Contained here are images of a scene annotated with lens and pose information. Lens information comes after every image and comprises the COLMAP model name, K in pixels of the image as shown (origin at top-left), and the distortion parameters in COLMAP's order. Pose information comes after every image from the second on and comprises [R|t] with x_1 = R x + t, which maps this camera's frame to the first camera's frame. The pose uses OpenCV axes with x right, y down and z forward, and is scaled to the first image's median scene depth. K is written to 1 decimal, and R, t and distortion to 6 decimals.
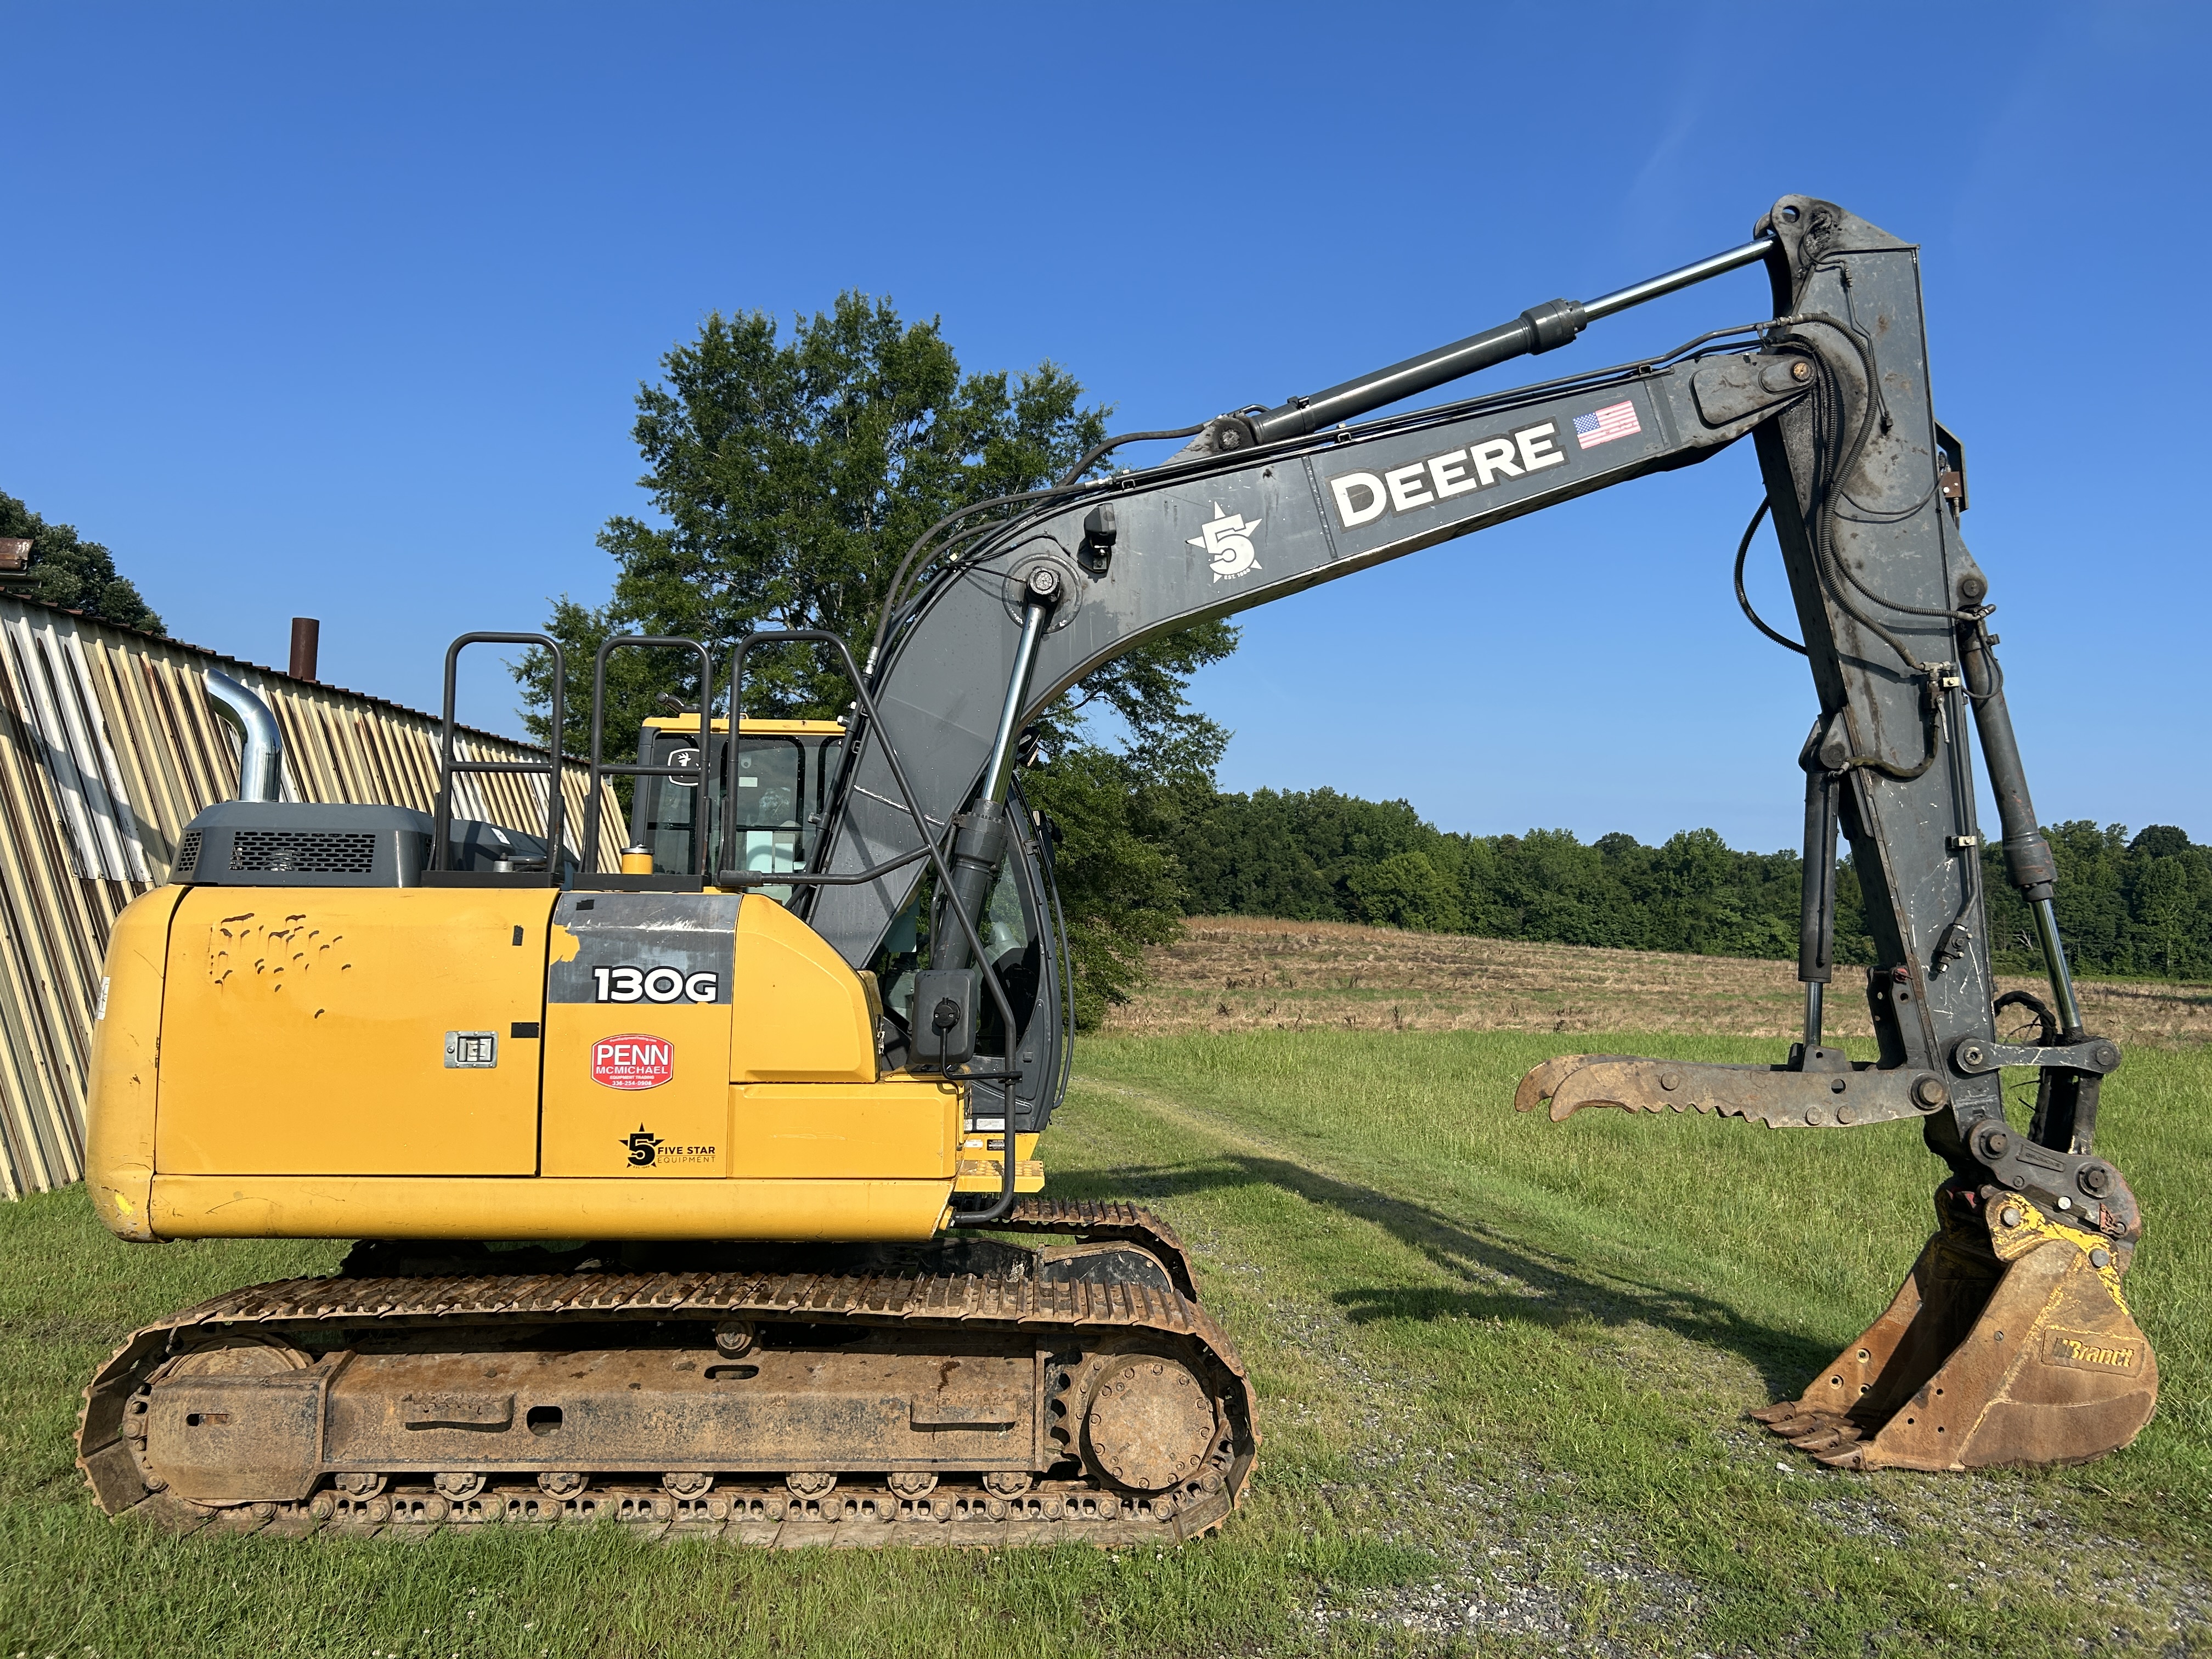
lens RADIAL K [[1684.2, 0, 1106.0], [0, 1684.2, 829.5], [0, 0, 1]] dist [0.063371, -0.077838]
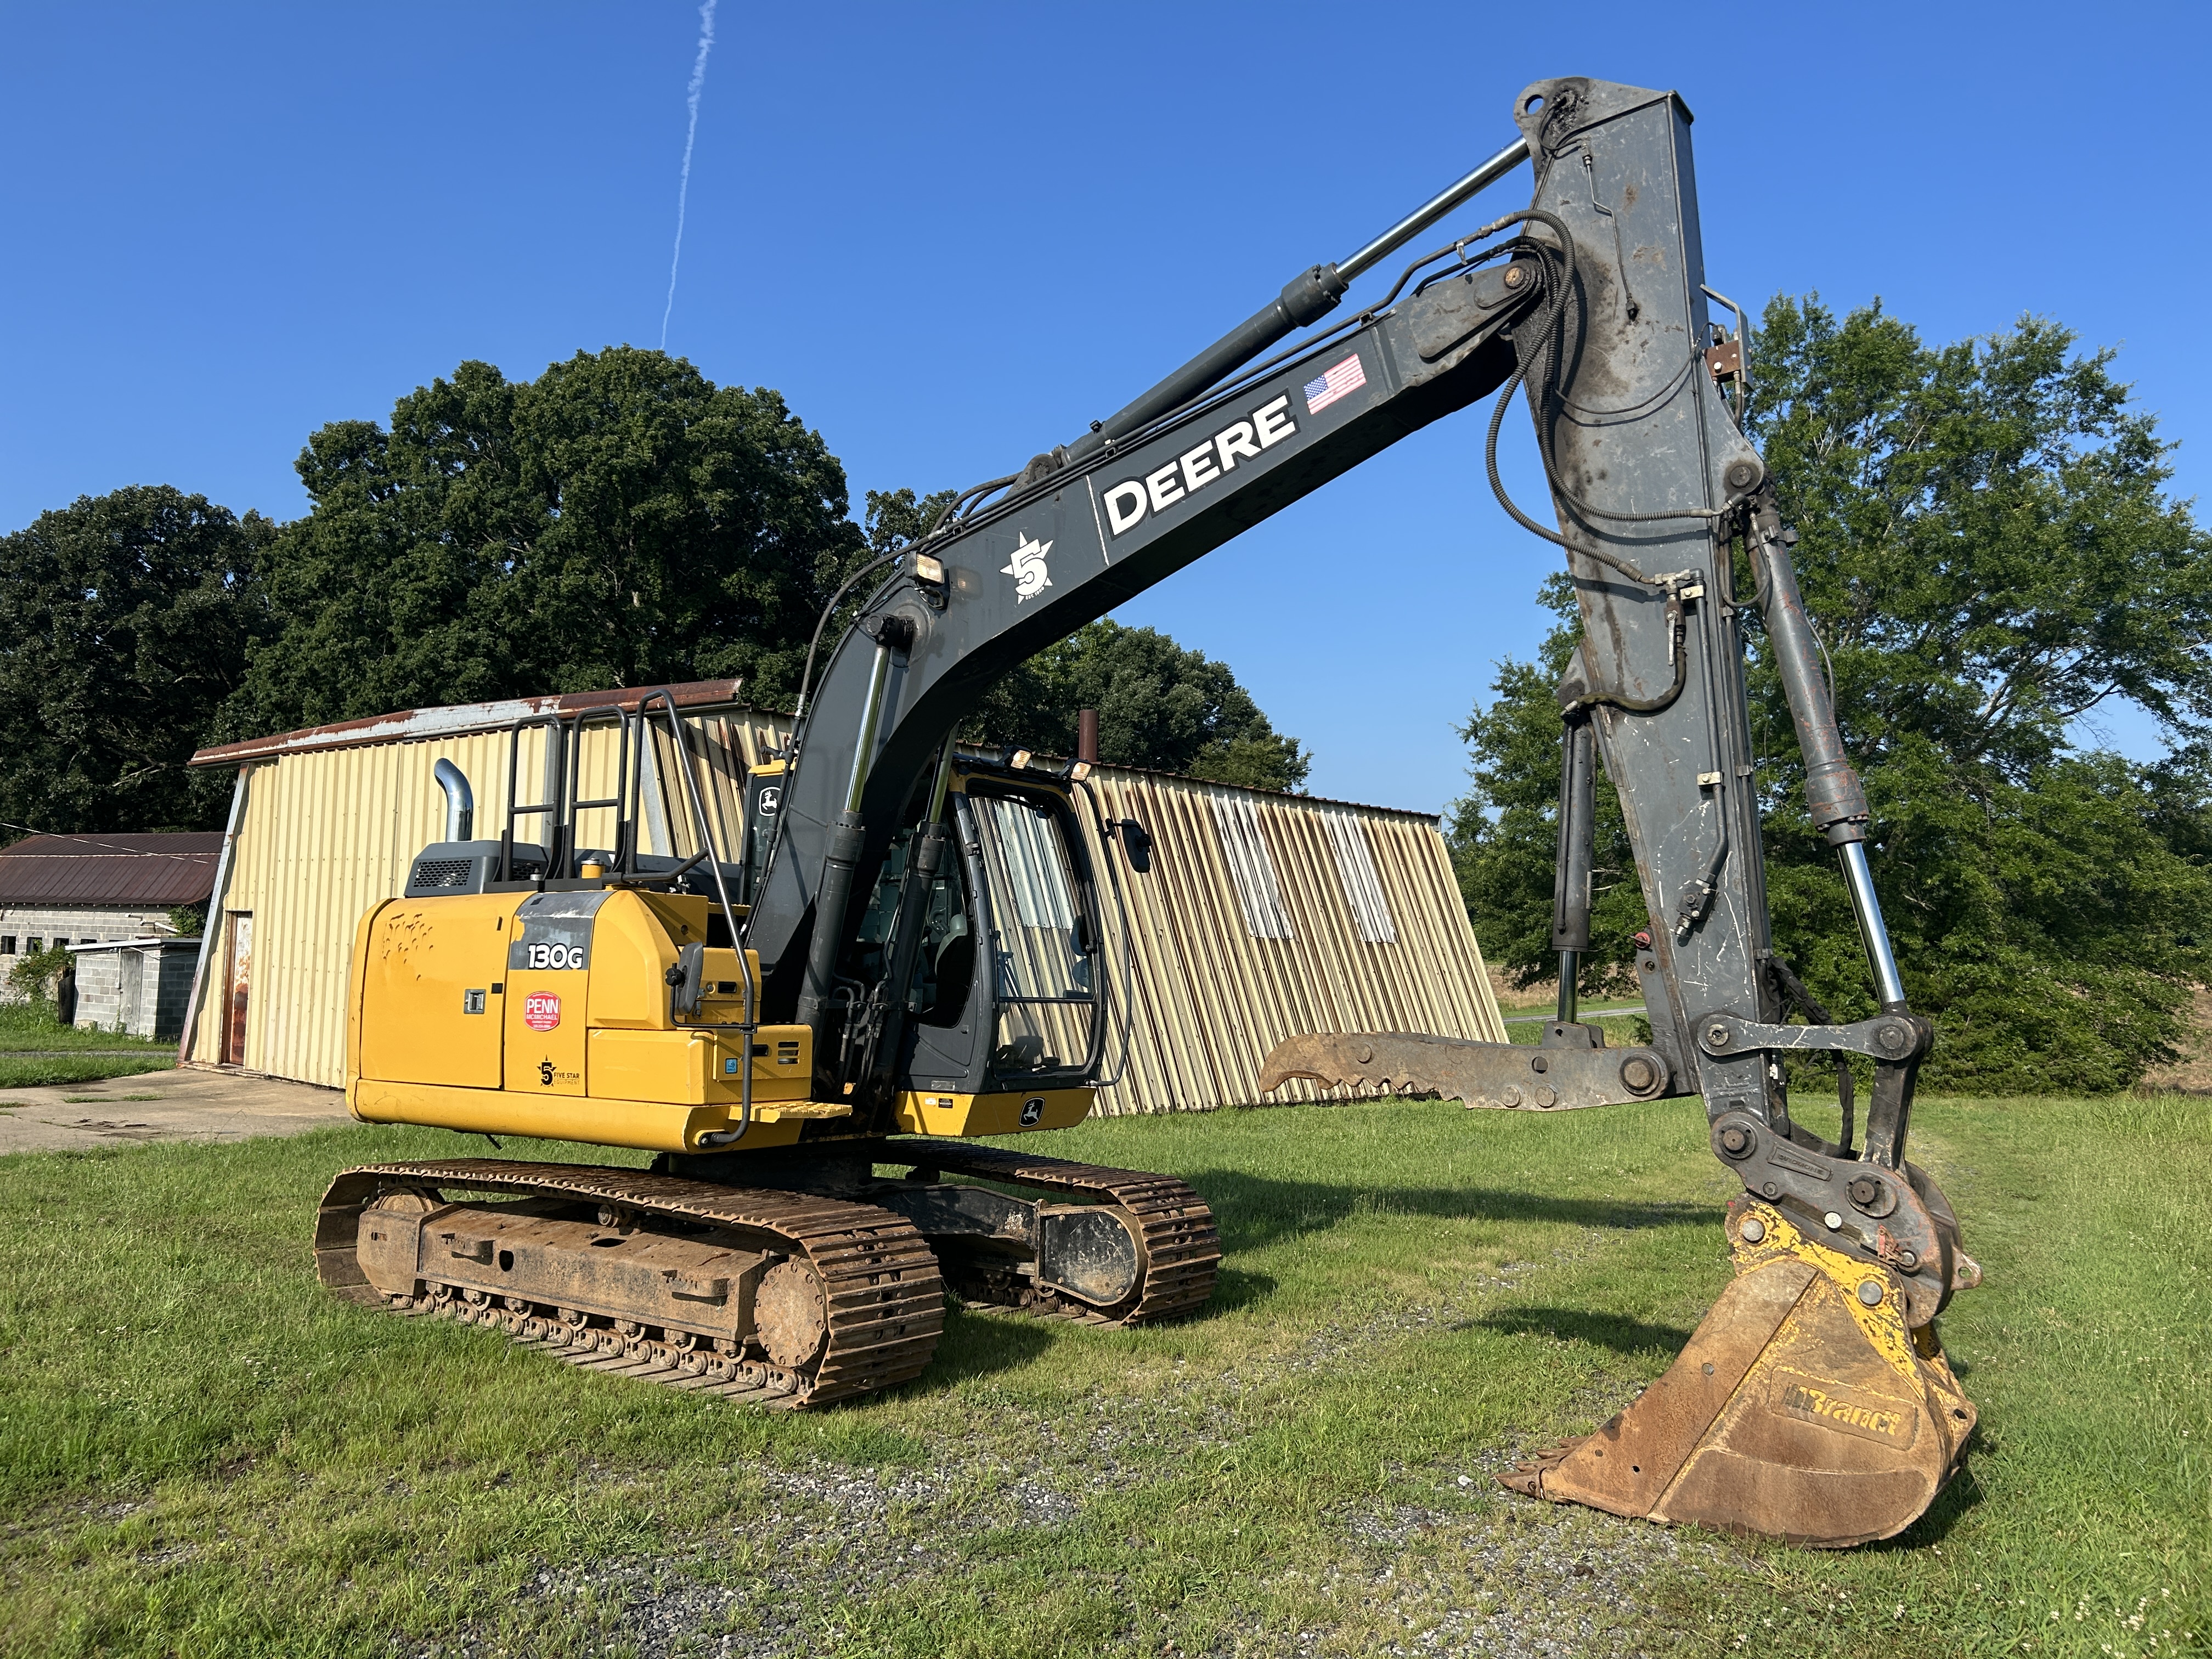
lens RADIAL K [[1675.0, 0, 1096.3], [0, 1675.0, 841.1], [0, 0, 1]] dist [0.077940, -0.092785]
pose [[0.777815, -0.057686, -0.625841, 0.787962], [0.040312, 0.998308, -0.041916, 0.060062], [0.627200, 0.007374, 0.778824, 0.159751]]
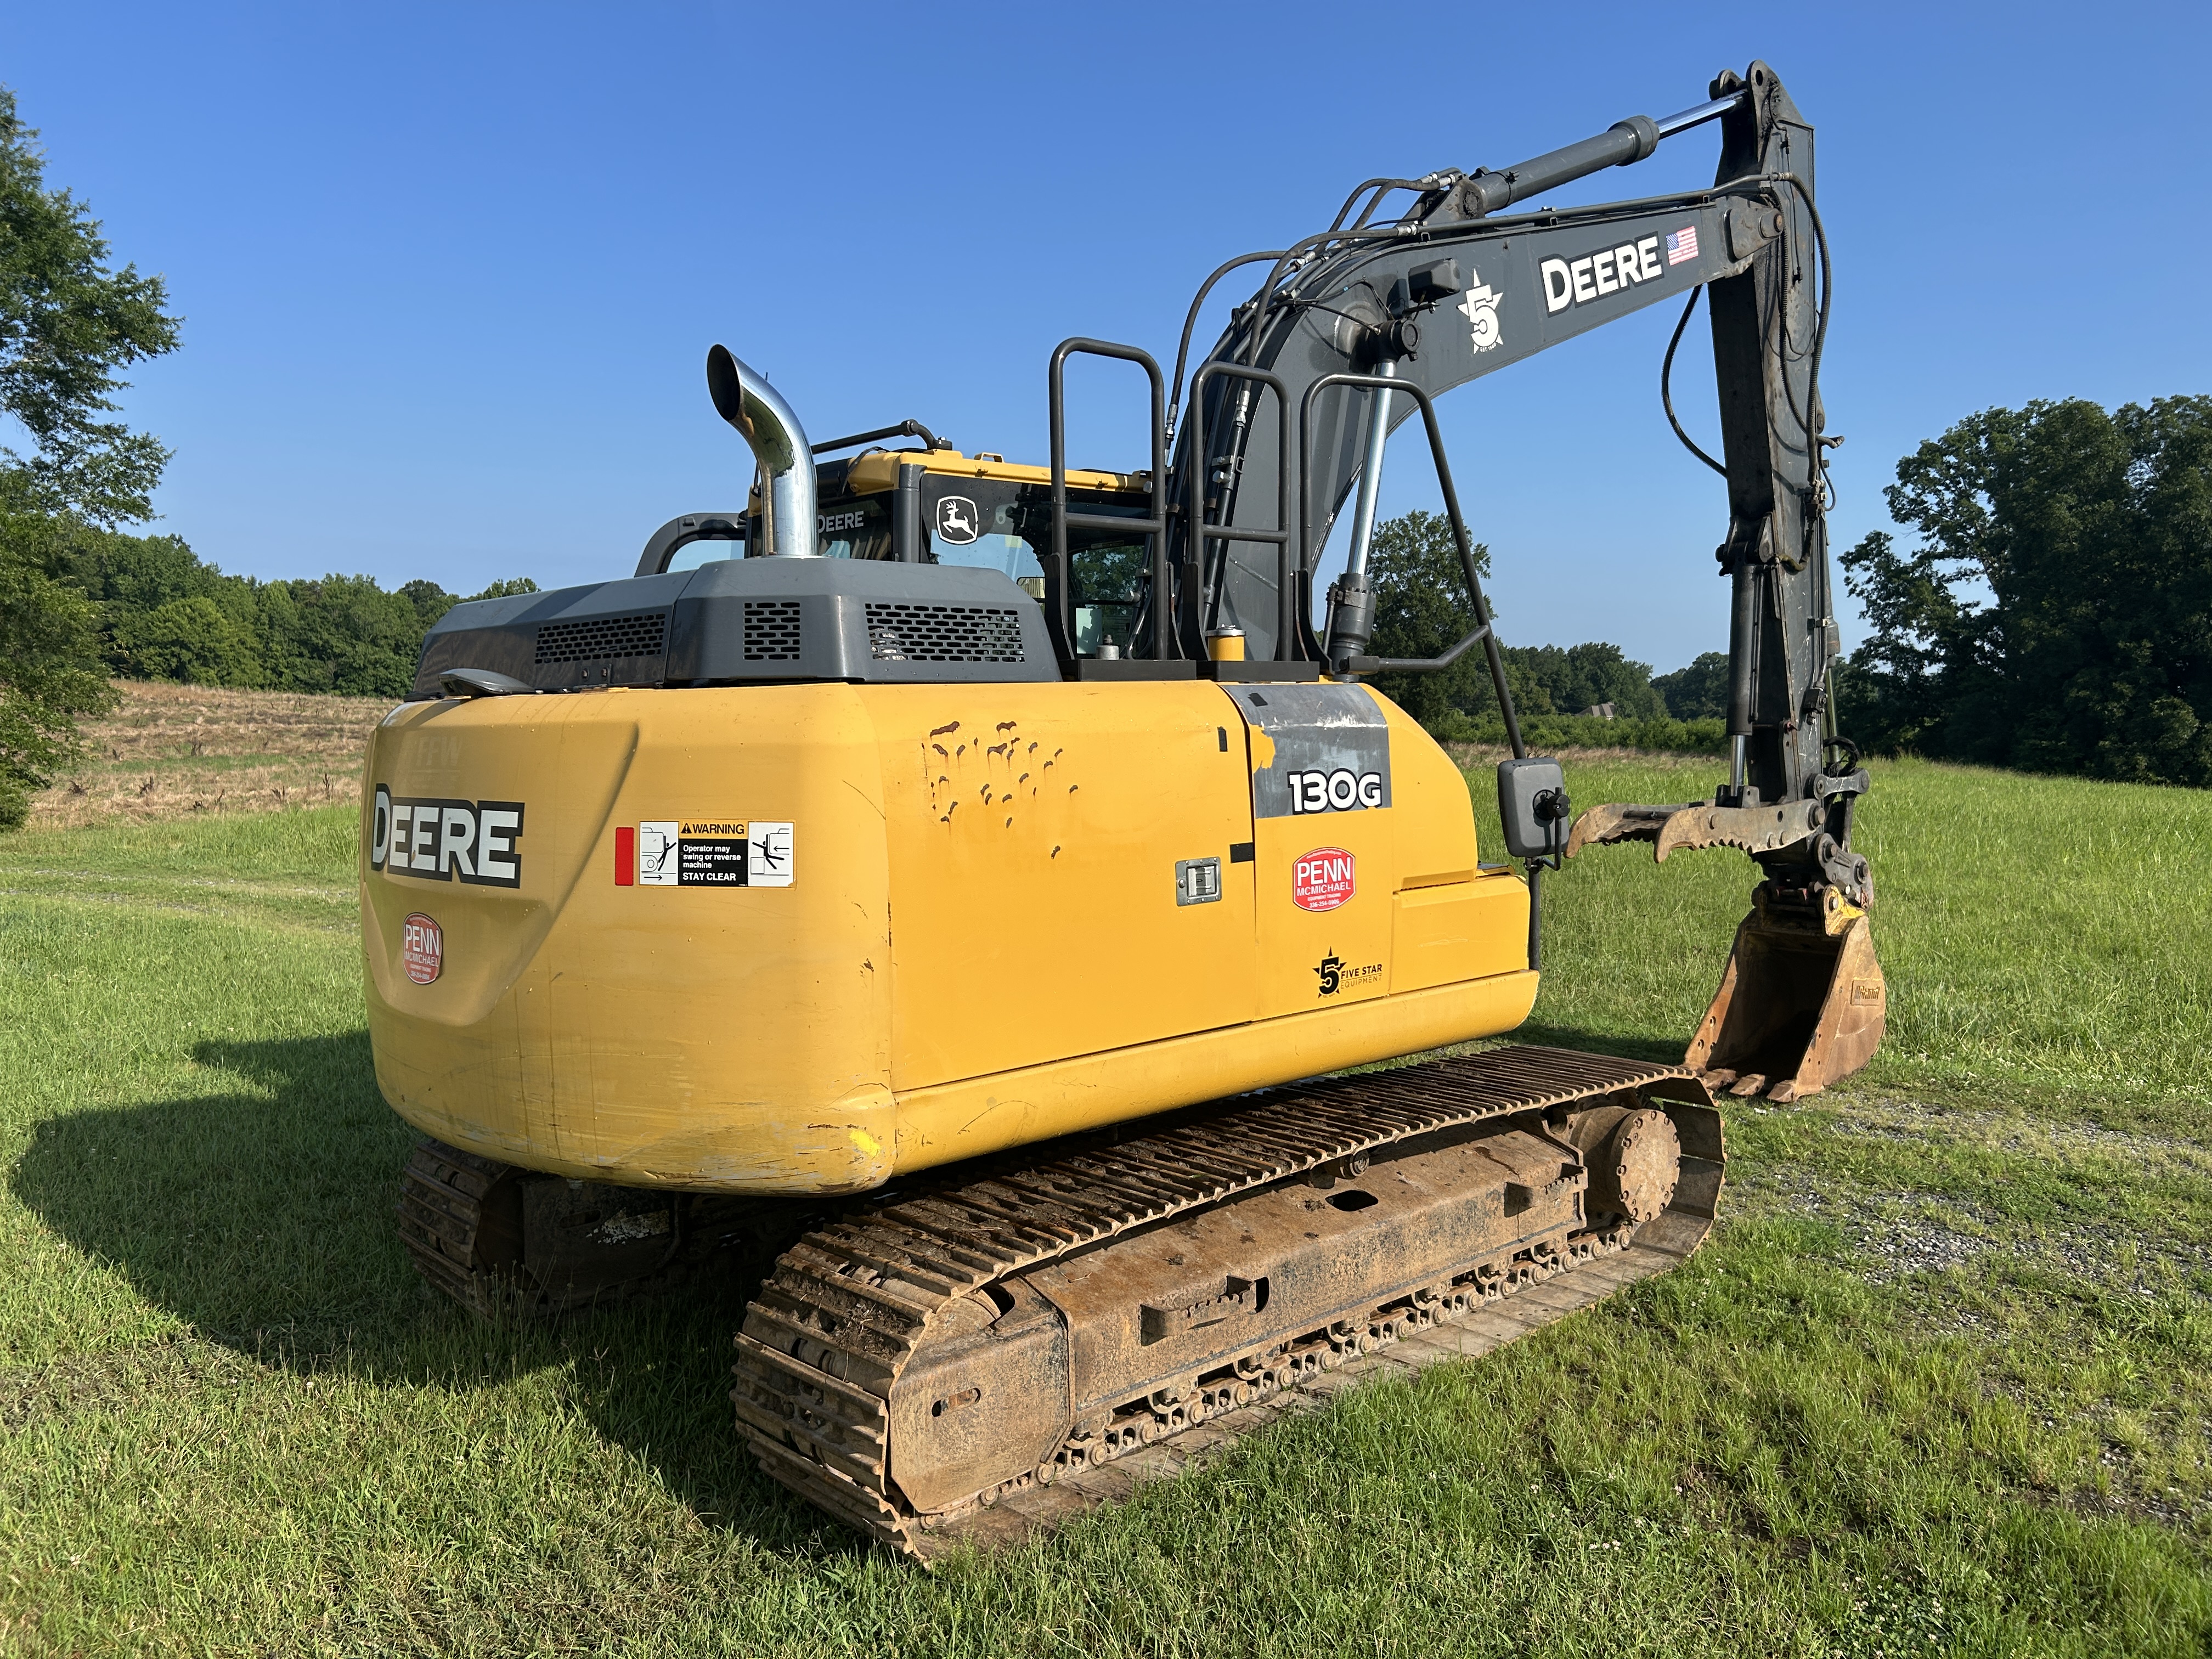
lens RADIAL K [[1694.6, 0, 1154.7], [0, 1694.6, 853.8], [0, 0, 1]] dist [0.083626, -0.178312]
pose [[0.754989, -0.081969, 0.650594, -0.743514], [-0.023076, 0.988221, 0.151286, -0.004340], [-0.655331, -0.129233, 0.744205, 0.336864]]
